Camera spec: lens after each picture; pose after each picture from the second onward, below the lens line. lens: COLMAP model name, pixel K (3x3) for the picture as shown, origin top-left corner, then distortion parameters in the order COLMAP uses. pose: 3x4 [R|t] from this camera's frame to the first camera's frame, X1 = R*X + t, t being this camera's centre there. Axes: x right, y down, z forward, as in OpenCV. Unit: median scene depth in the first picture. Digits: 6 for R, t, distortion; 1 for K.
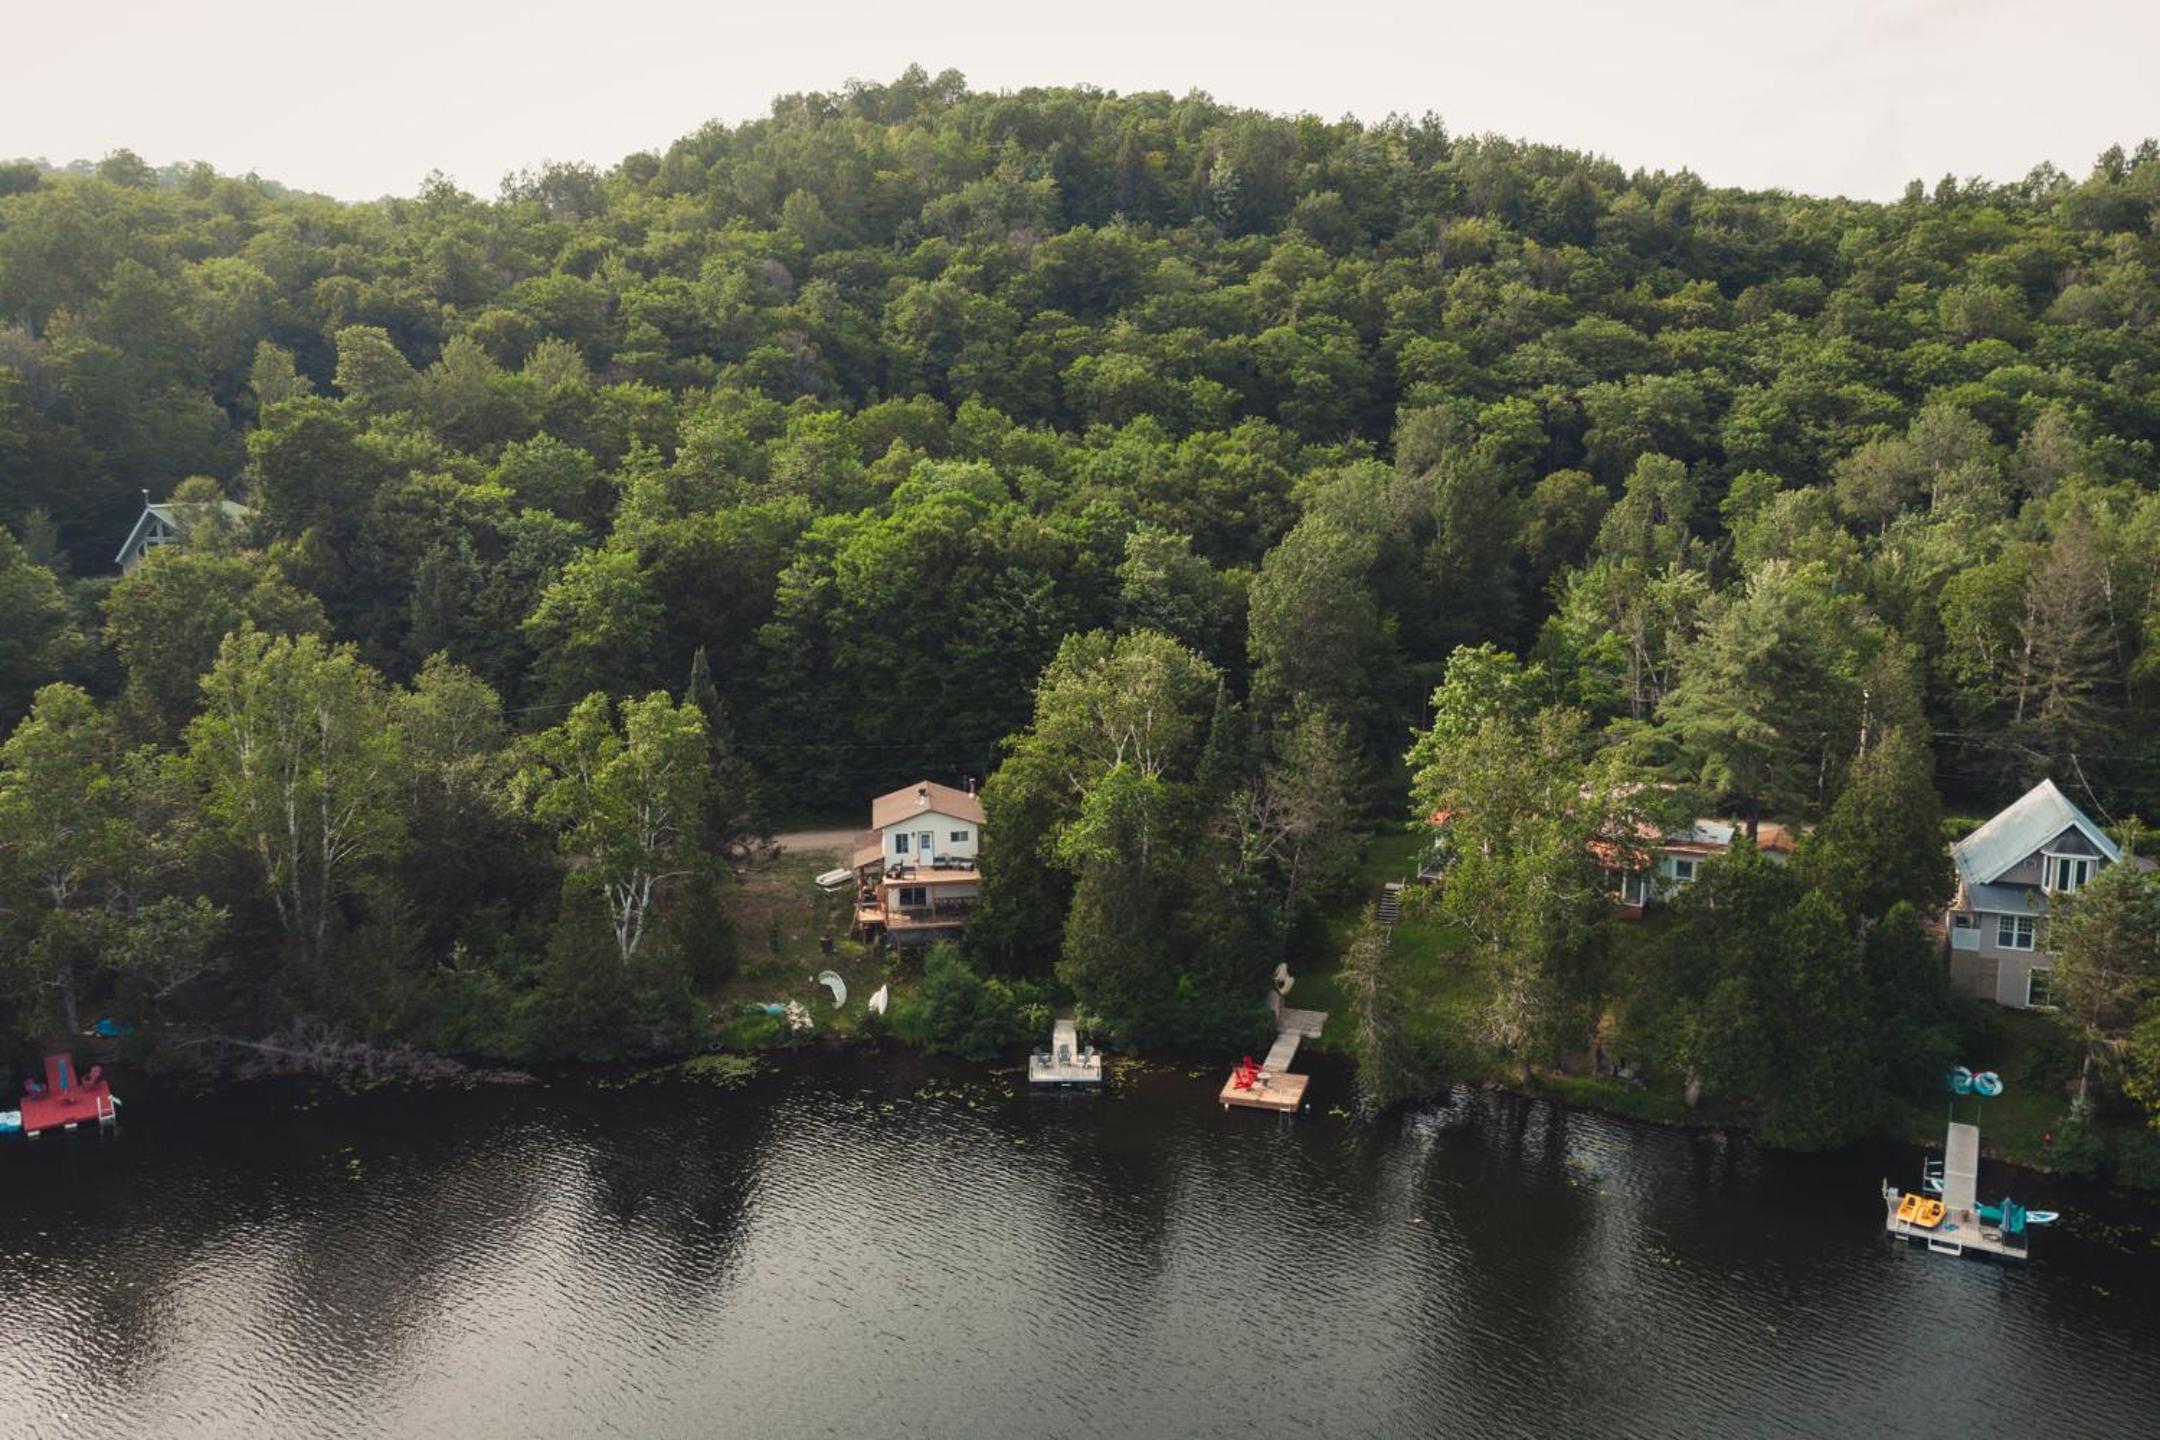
lens RADIAL K [[1588.2, 0, 1090.2], [0, 1588.2, 735.7], [0, 0, 1]] dist [-0.014677, 0.026560]
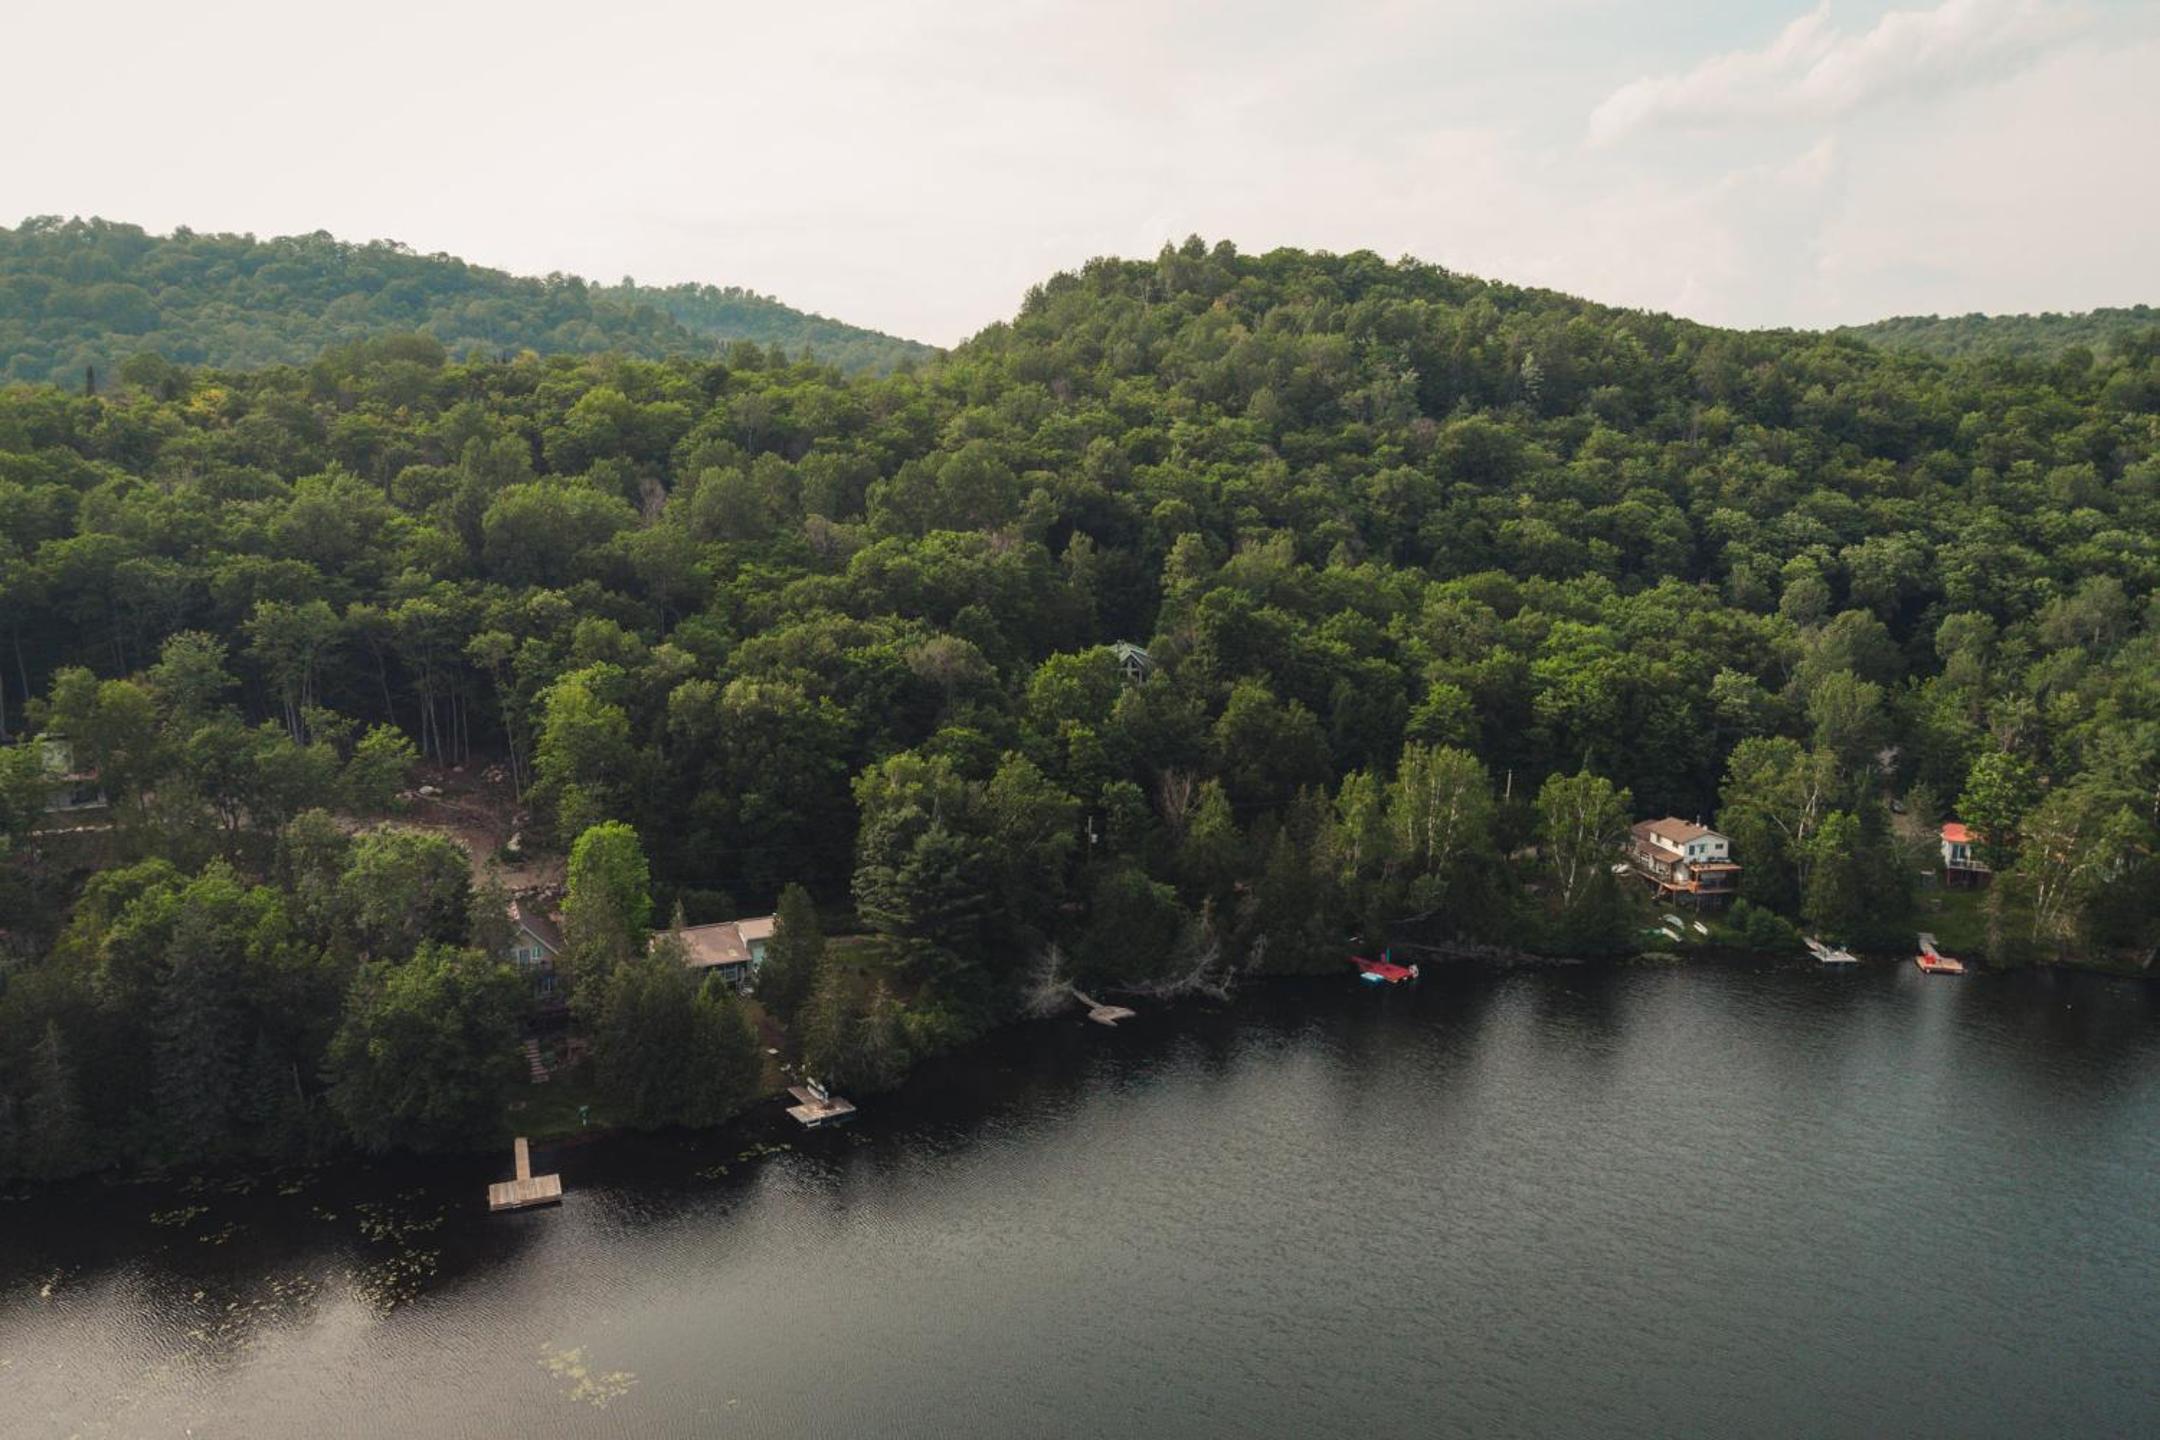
lens RADIAL K [[1588.2, 0, 1090.9], [0, 1588.2, 707.6], [0, 0, 1]] dist [-0.014677, 0.026560]
pose [[0.998585, 0.005954, 0.052853, -0.443152], [-0.004528, 0.999624, -0.027050, -0.023368], [-0.052994, 0.026772, 0.998236, -0.421132]]
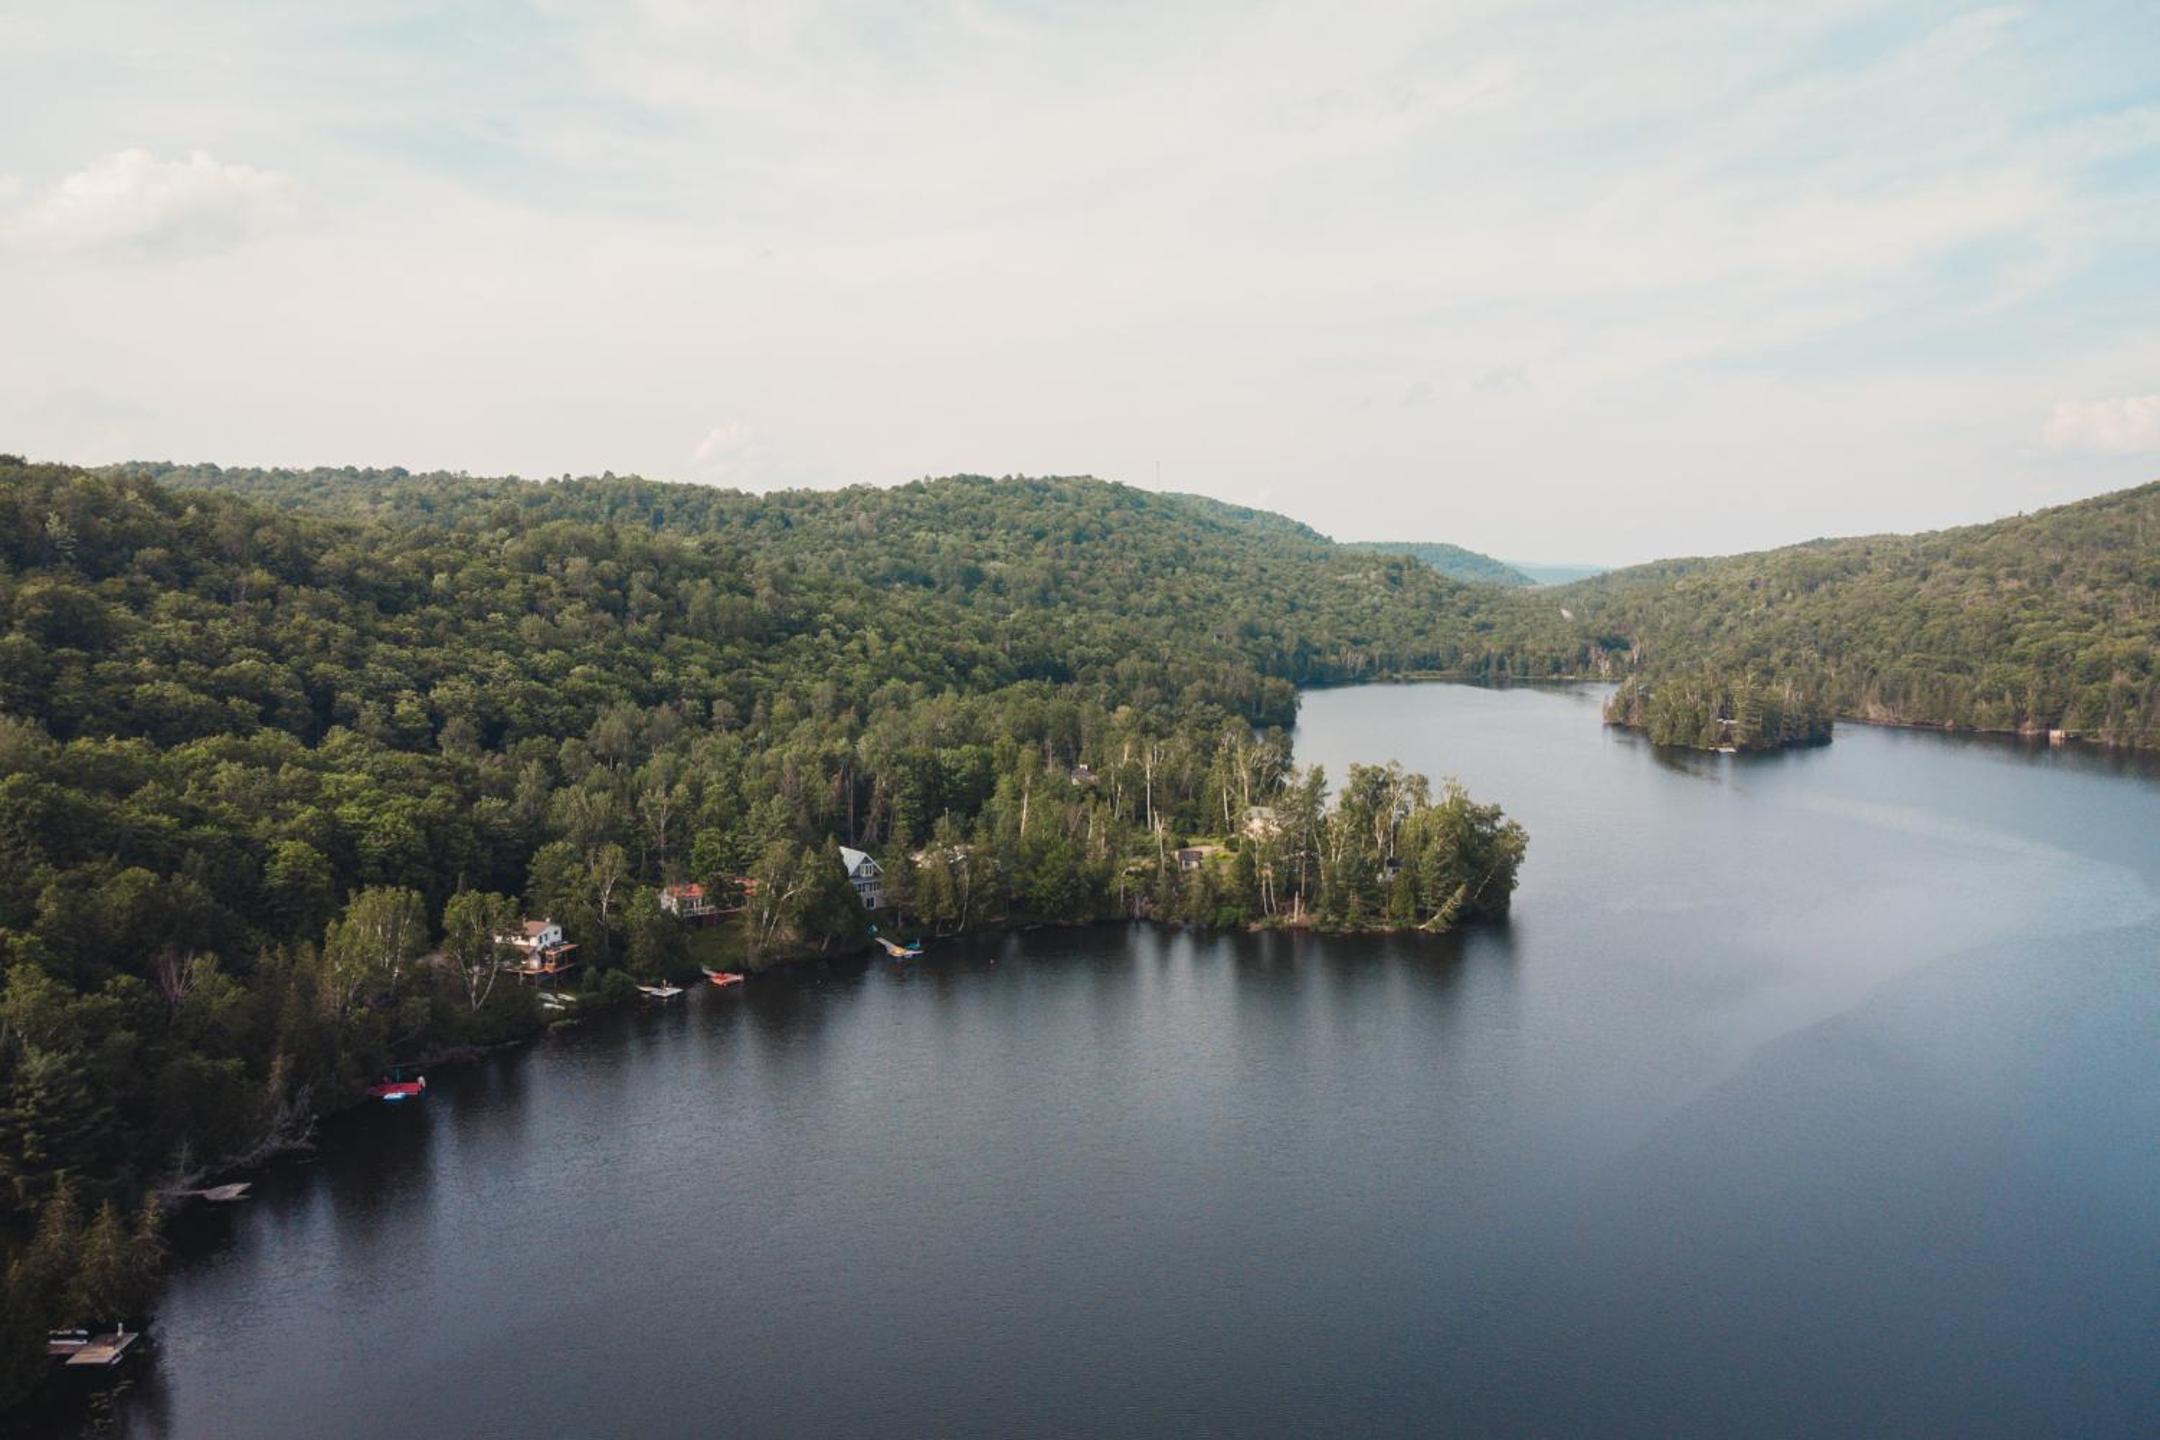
lens RADIAL K [[1588.2, 0, 1054.9], [0, 1588.2, 700.9], [0, 0, 1]] dist [-0.014677, 0.026560]
pose [[0.462130, -0.052740, 0.885242, -0.870075], [0.161398, 0.986560, -0.025480, -0.047697], [-0.872001, 0.154652, 0.464432, -0.402364]]
